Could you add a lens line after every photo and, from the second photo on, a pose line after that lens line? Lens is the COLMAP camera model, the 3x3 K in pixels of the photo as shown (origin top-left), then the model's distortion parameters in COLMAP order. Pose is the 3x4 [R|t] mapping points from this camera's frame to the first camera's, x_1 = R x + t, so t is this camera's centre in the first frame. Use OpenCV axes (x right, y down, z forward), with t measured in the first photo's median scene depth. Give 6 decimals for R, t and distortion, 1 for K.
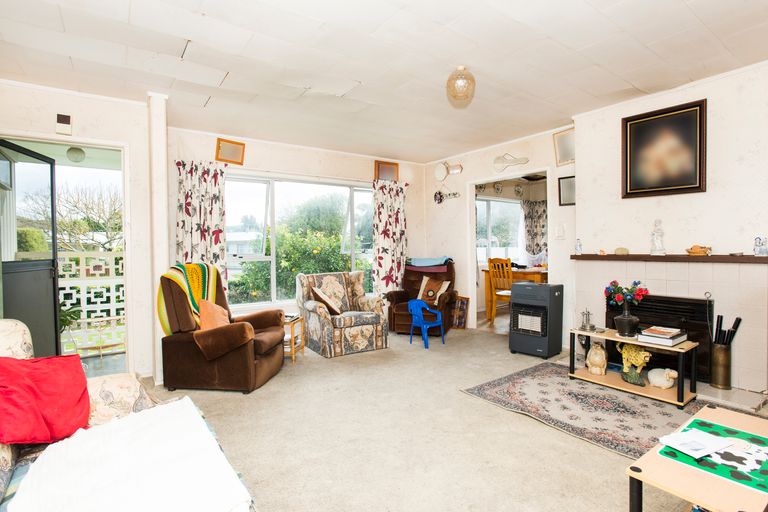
lens RADIAL K [[396.1, 0, 384.0], [0, 396.1, 256.0], [0, 0, 1]] dist [-0.001643, 0.000103]
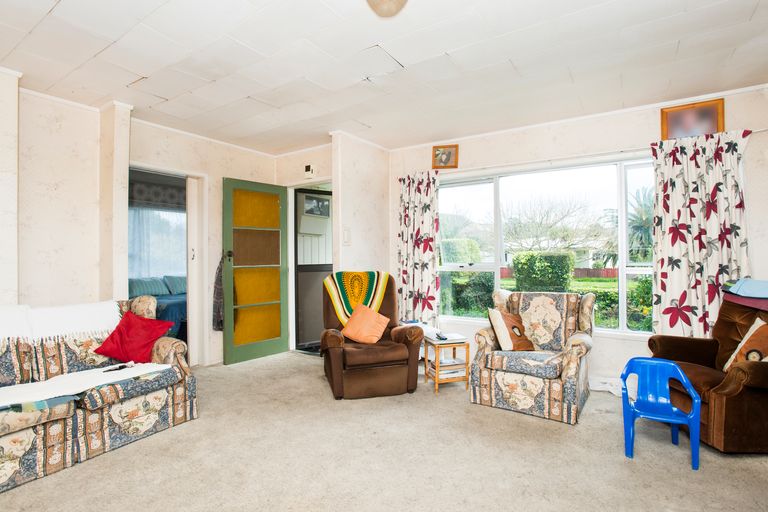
lens RADIAL K [[396.1, 0, 384.0], [0, 396.1, 256.0], [0, 0, 1]] dist [-0.001643, 0.000103]
pose [[0.379610, 0.021829, -0.924889, 0.409089], [-0.007070, 0.999761, 0.020695, -0.035570], [0.925119, -0.001317, 0.379674, 0.440654]]
